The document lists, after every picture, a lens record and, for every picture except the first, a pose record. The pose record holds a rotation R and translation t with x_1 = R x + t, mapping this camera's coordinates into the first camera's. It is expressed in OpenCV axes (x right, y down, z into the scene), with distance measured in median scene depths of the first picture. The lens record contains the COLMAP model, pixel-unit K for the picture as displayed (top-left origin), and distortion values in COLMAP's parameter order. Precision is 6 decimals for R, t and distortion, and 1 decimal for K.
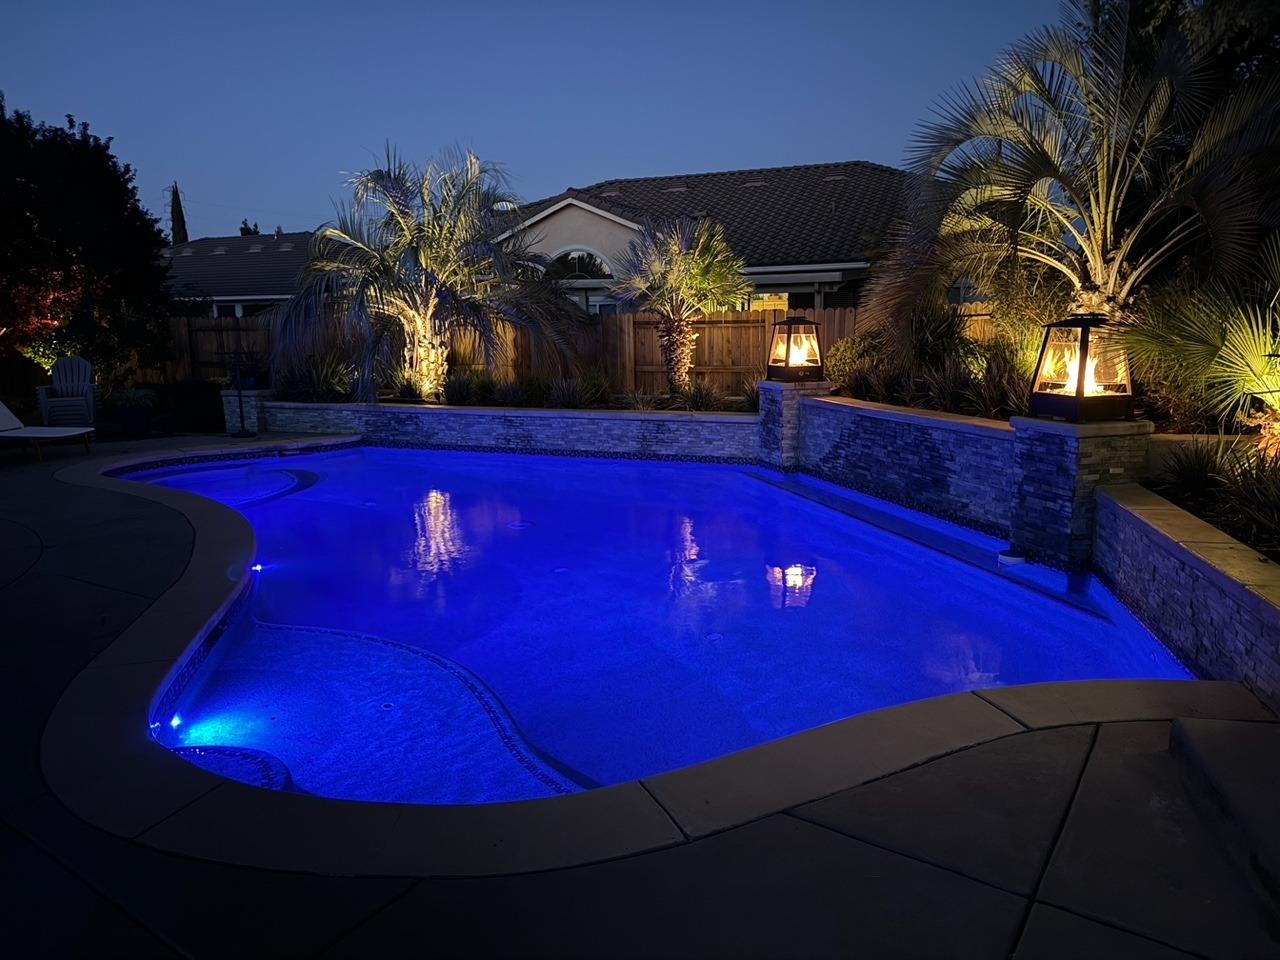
lens RADIAL K [[890.5, 0, 640.0], [0, 890.5, 480.0], [0, 0, 1]] dist [0.117507, -0.156320]
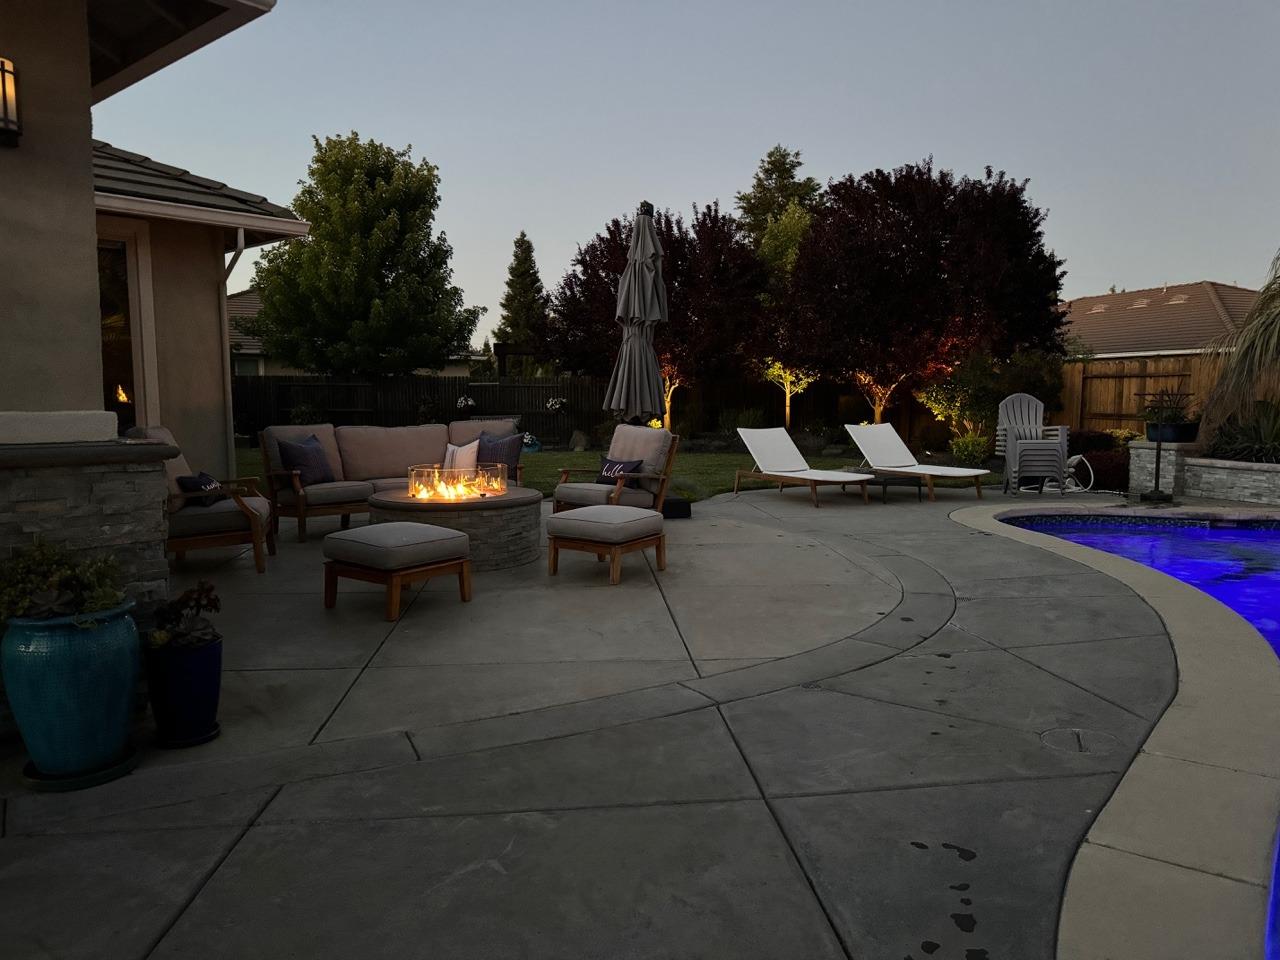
lens RADIAL K [[890.5, 0, 640.0], [0, 890.5, 480.0], [0, 0, 1]] dist [0.117507, -0.156320]
pose [[0.652515, 0.083510, -0.753160, -0.144746], [-0.141768, 0.989814, -0.013073, 0.011679], [0.744396, 0.115304, 0.657707, 0.145481]]
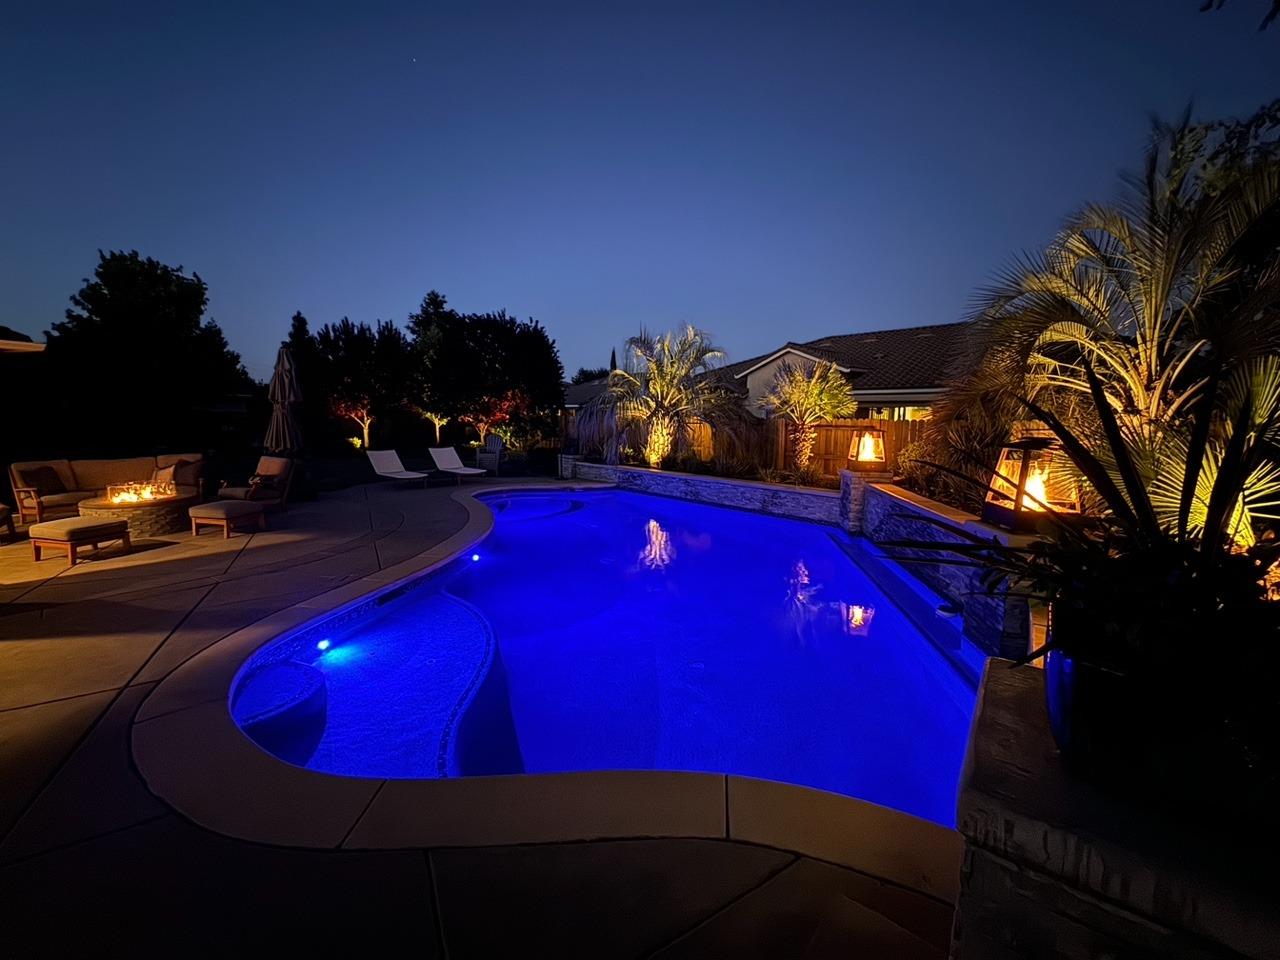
lens RADIAL K [[511.9, 0, 634.6], [0, 511.9, 473.1], [0, 0, 1]] dist [-0.000122, 0.000124]
pose [[0.903851, 0.070358, -0.422022, 0.159908], [-0.098647, 0.994080, -0.045546, -0.030840], [0.416319, 0.082799, 0.905441, 0.111284]]
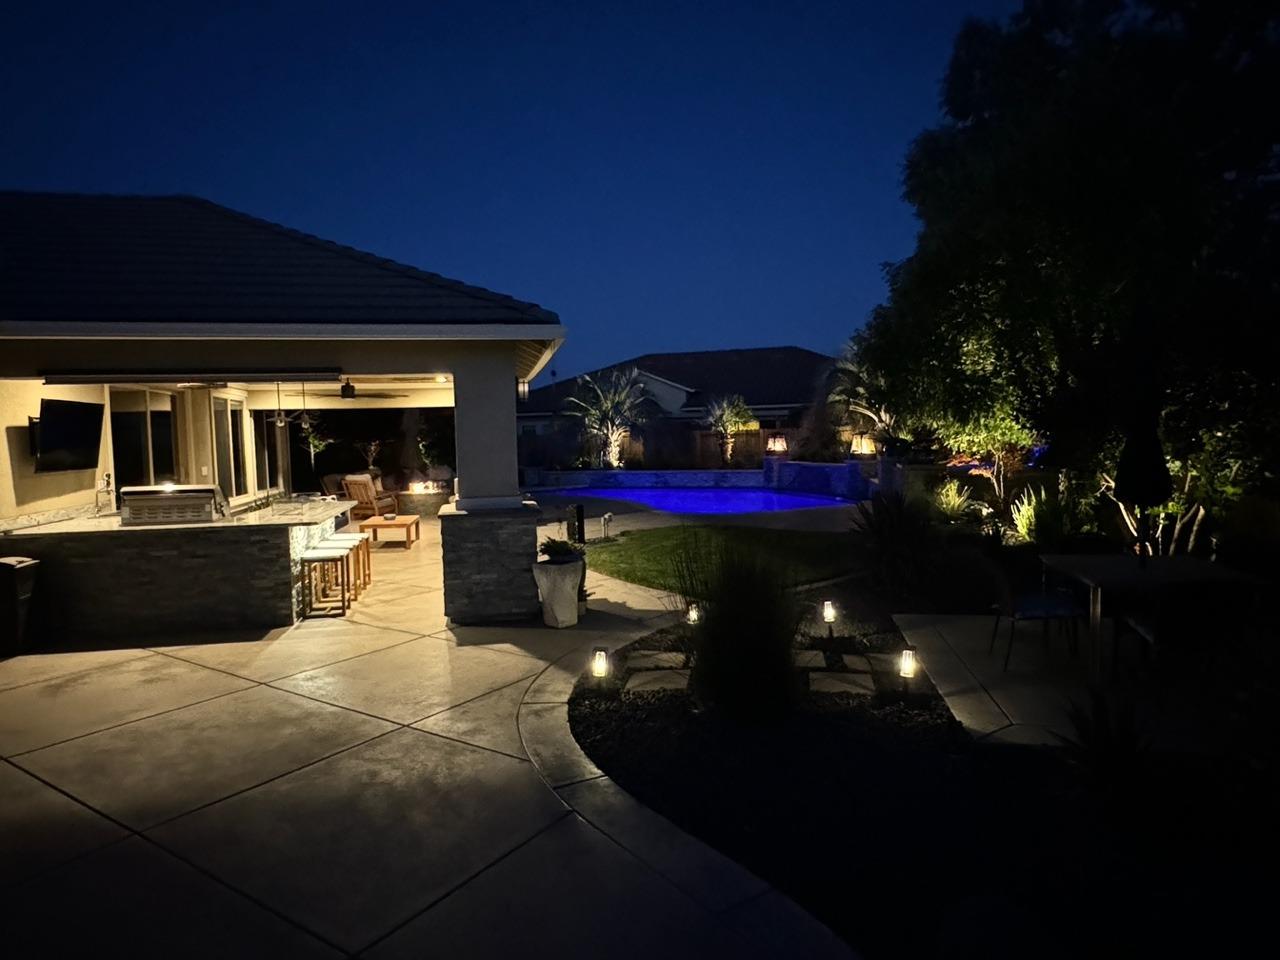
lens RADIAL K [[787.0, 0, 640.0], [0, 787.0, 480.0], [0, 0, 1]] dist [-0.002278, -0.000062]
pose [[0.998918, -0.012542, 0.044785, -0.291360], [0.017734, 0.992915, -0.117493, 0.195617], [-0.042994, 0.118160, 0.992063, -1.108885]]
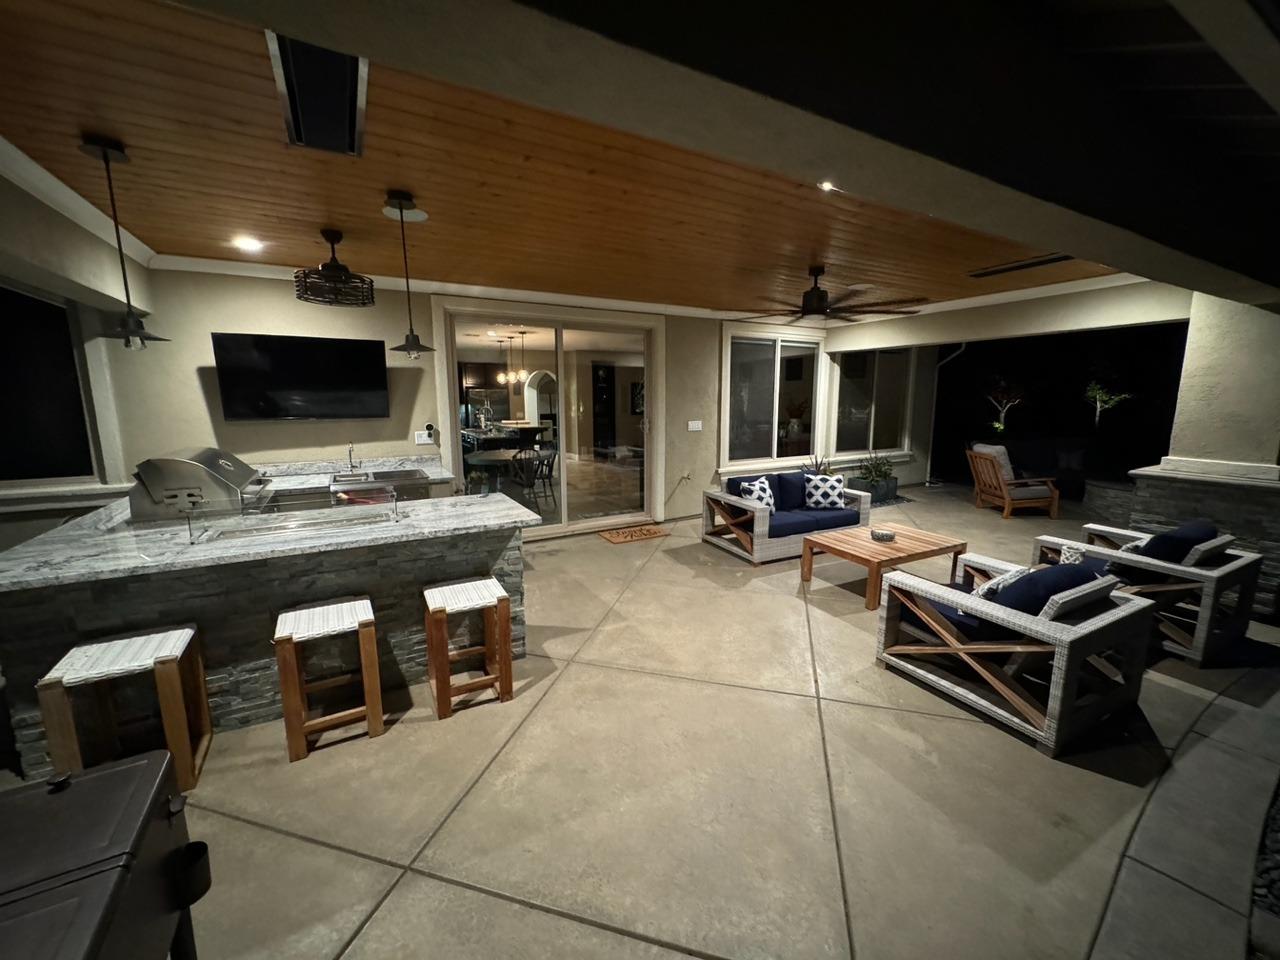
lens RADIAL K [[519.1, 0, 640.0], [0, 519.1, 480.0], [0, 0, 1]] dist [-0.000795, -0.000040]
pose [[0.351125, 0.166704, -0.921369, -0.290005], [-0.172503, 0.978696, 0.111337, 0.058216], [0.920301, 0.119846, 0.372402, -0.325711]]
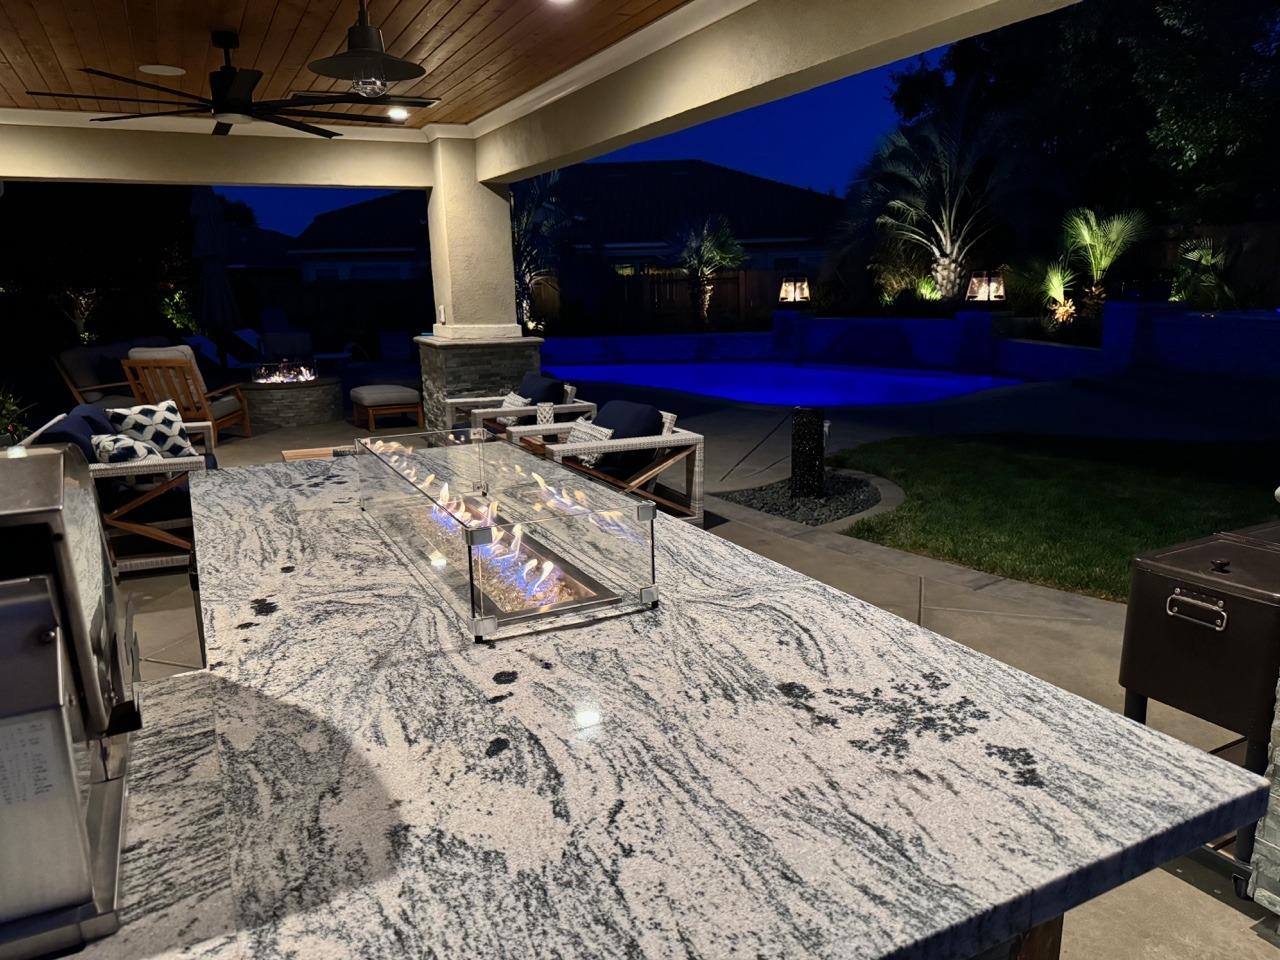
lens RADIAL K [[890.5, 0, 640.0], [0, 890.5, 480.0], [0, 0, 1]] dist [0.117507, -0.156320]
pose [[0.951007, -0.074407, 0.300082, -0.586888], [0.065657, 0.997074, 0.039154, 0.117763], [-0.302118, -0.017533, 0.953109, -0.525736]]
